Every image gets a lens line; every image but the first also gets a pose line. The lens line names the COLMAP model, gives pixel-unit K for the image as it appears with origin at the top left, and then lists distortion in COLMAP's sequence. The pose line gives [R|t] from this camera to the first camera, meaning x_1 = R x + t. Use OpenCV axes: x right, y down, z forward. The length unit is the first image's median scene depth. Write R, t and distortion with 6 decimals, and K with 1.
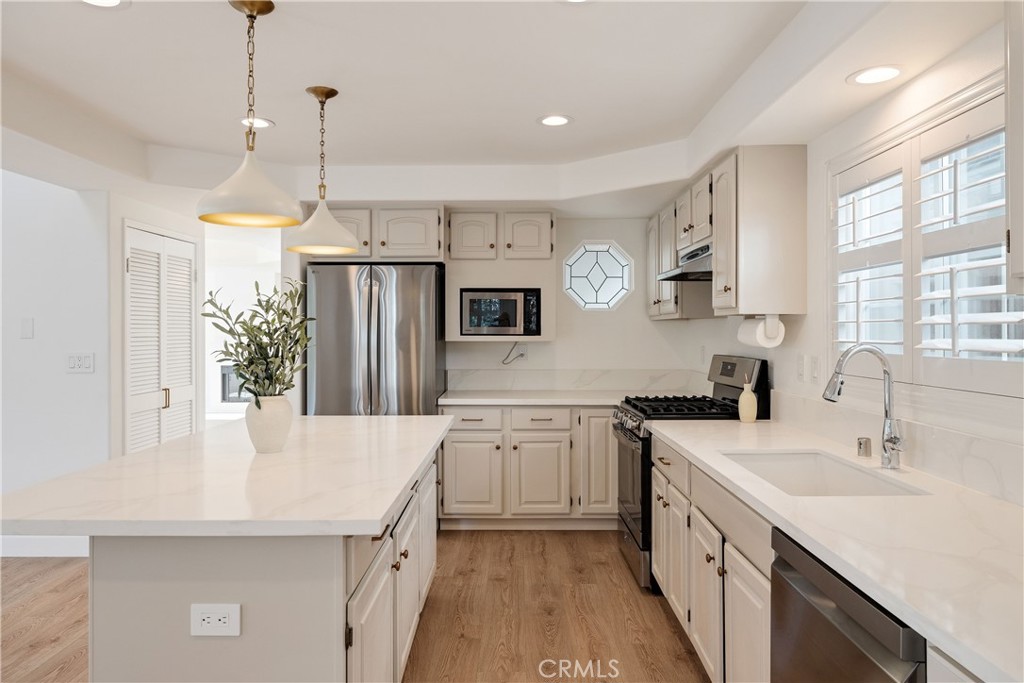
lens RADIAL K [[677.4, 0, 511.6], [0, 677.4, 331.8], [0, 0, 1]] dist [0.000619, 0.000576]
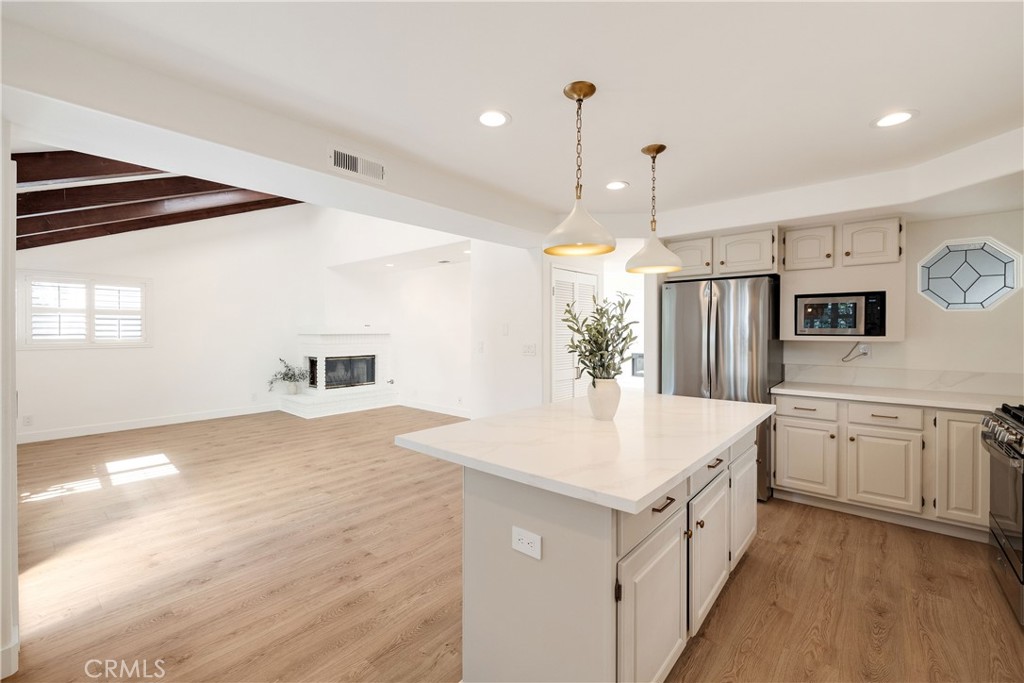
lens RADIAL K [[437.1, 0, 509.8], [0, 437.1, 334.3], [0, 0, 1]] dist [0.000576, -0.000406]
pose [[0.763323, 0.007055, -0.645979, 0.038301], [-0.003170, 0.999969, 0.007175, -0.000360], [0.646009, -0.003429, 0.763322, 0.112853]]
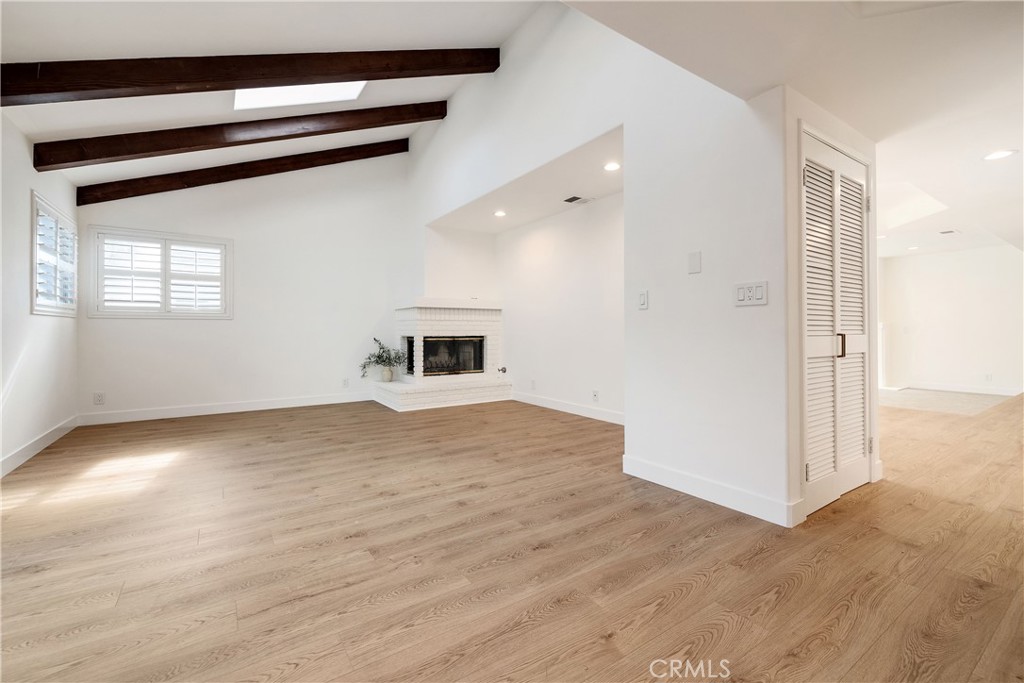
lens RADIAL K [[434.2, 0, 508.8], [0, 434.2, 327.7], [0, 0, 1]] dist [0.000997, -0.000015]
pose [[0.565282, -0.009001, -0.824848, -0.318677], [-0.000736, 0.999935, -0.011416, 0.087558], [0.824897, 0.007060, 0.565239, 0.385924]]
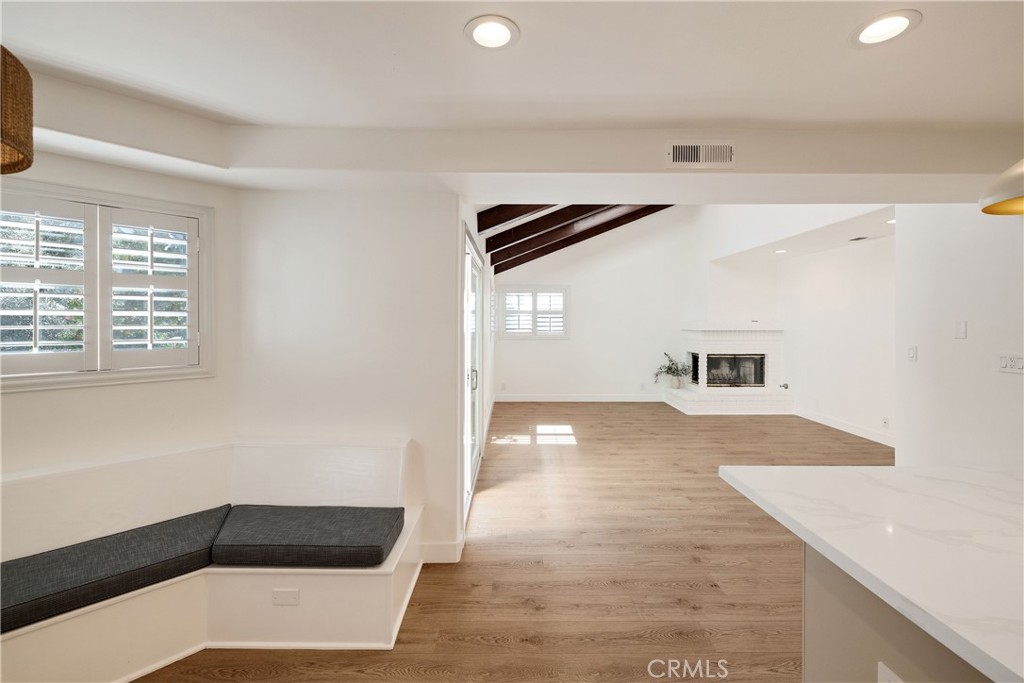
lens RADIAL K [[434.9, 0, 513.6], [0, 434.9, 322.3], [0, 0, 1]] dist [-0.000774, -0.000088]
pose [[0.011609, 0.000826, -0.999932, 0.032335], [-0.003938, 0.999992, 0.000780, -0.014697], [0.999925, 0.003929, 0.011612, 0.190355]]
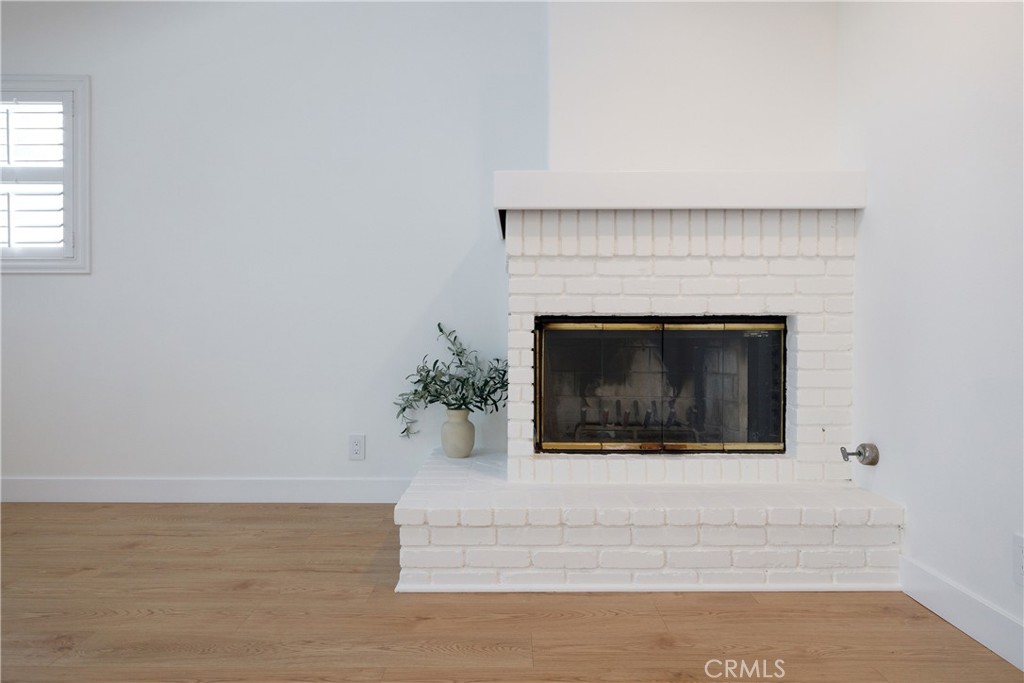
lens RADIAL K [[677.4, 0, 511.6], [0, 677.4, 331.8], [0, 0, 1]] dist [0.000619, 0.000576]
pose [[0.005494, 0.002915, -0.999981, -0.953753], [-0.004423, 0.999986, 0.002890, 0.110921], [0.999975, 0.004407, 0.005507, 0.881267]]
